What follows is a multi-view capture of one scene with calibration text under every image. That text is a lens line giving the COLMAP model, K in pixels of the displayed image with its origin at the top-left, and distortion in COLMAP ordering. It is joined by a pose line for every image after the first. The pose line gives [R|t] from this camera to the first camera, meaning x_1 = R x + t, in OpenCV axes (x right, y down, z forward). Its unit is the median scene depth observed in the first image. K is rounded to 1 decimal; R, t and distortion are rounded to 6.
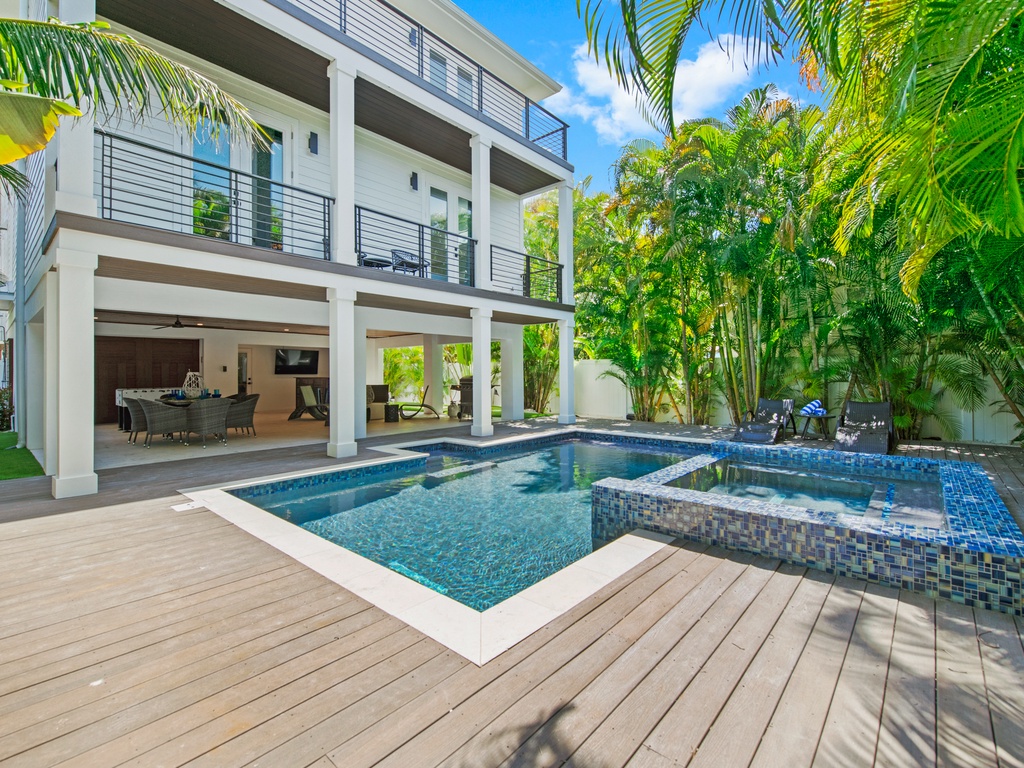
lens RADIAL K [[488.5, 0, 512.0], [0, 488.5, 384.0], [0, 0, 1]] dist [-0.002627, -0.001251]
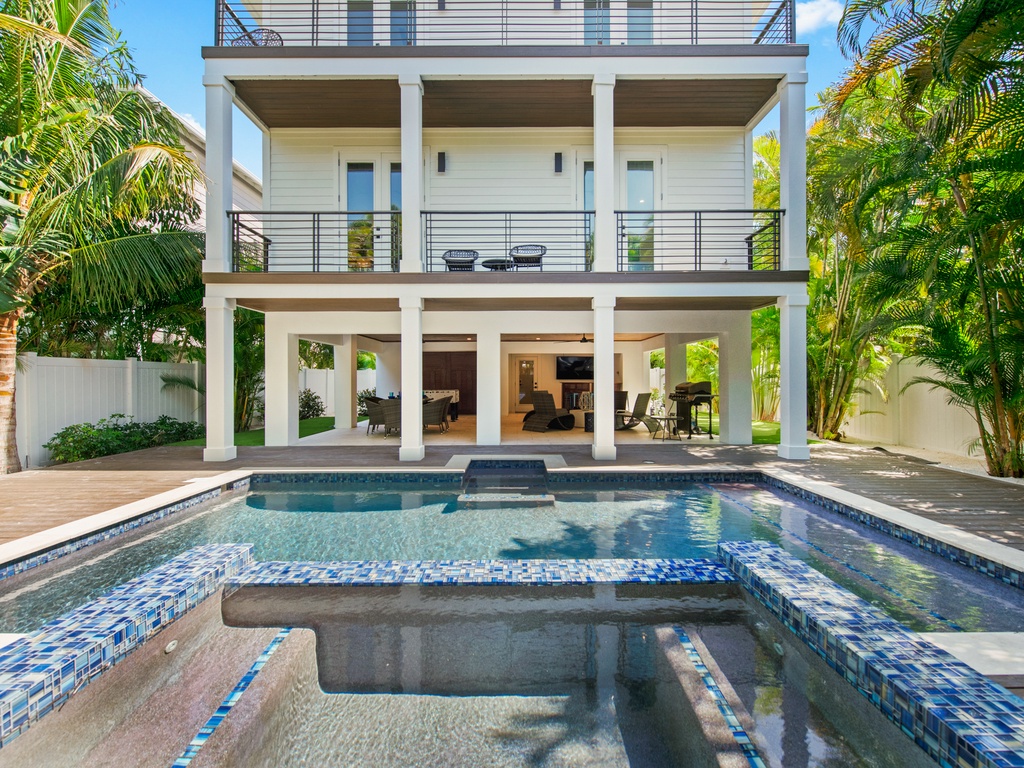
lens RADIAL K [[429.4, 0, 511.8], [0, 429.4, 389.1], [0, 0, 1]] dist [0.000014, -0.000041]
pose [[0.647358, 0.021237, -0.761890, 0.310059], [-0.016891, 0.999766, 0.013516, -0.010316], [0.761999, 0.004119, 0.647566, 0.367804]]
